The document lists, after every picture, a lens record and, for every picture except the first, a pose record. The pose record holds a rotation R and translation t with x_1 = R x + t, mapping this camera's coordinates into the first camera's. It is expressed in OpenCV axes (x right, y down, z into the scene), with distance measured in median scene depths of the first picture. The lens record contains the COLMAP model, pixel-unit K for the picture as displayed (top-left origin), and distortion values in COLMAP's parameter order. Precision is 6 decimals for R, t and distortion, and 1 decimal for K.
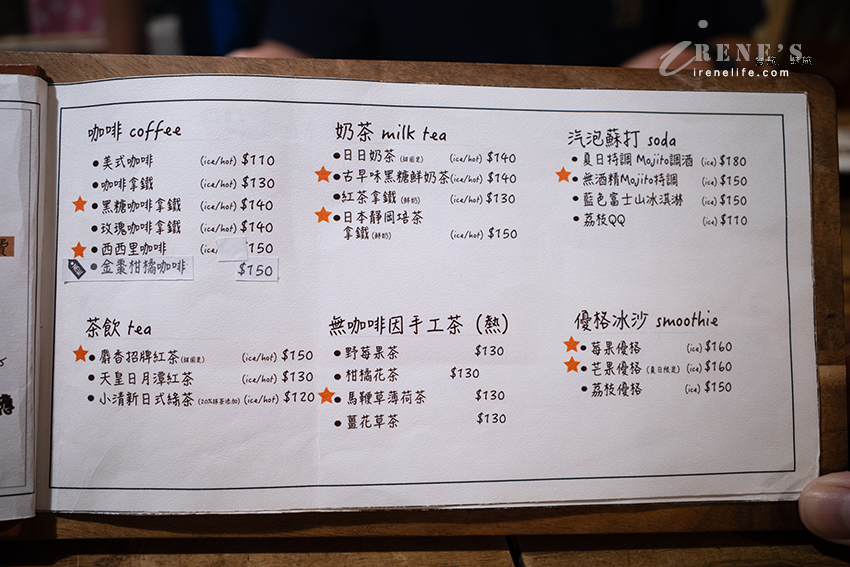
lens RADIAL K [[678.8, 0, 432.8], [0, 678.8, 290.3], [0, 0, 1]] dist [0.015580, 0.003480]
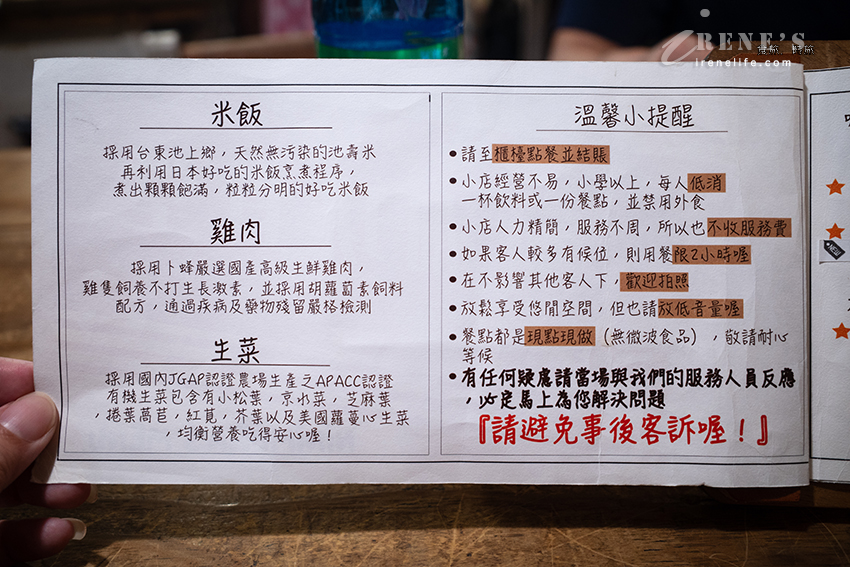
lens RADIAL K [[678.8, 0, 407.6], [0, 678.8, 291.6], [0, 0, 1]] dist [0.015580, 0.003480]
pose [[0.993231, 0.023241, -0.113806, -1.045285], [-0.021116, 0.999580, 0.019846, 0.025322], [0.114219, -0.017308, 0.993305, -0.106970]]
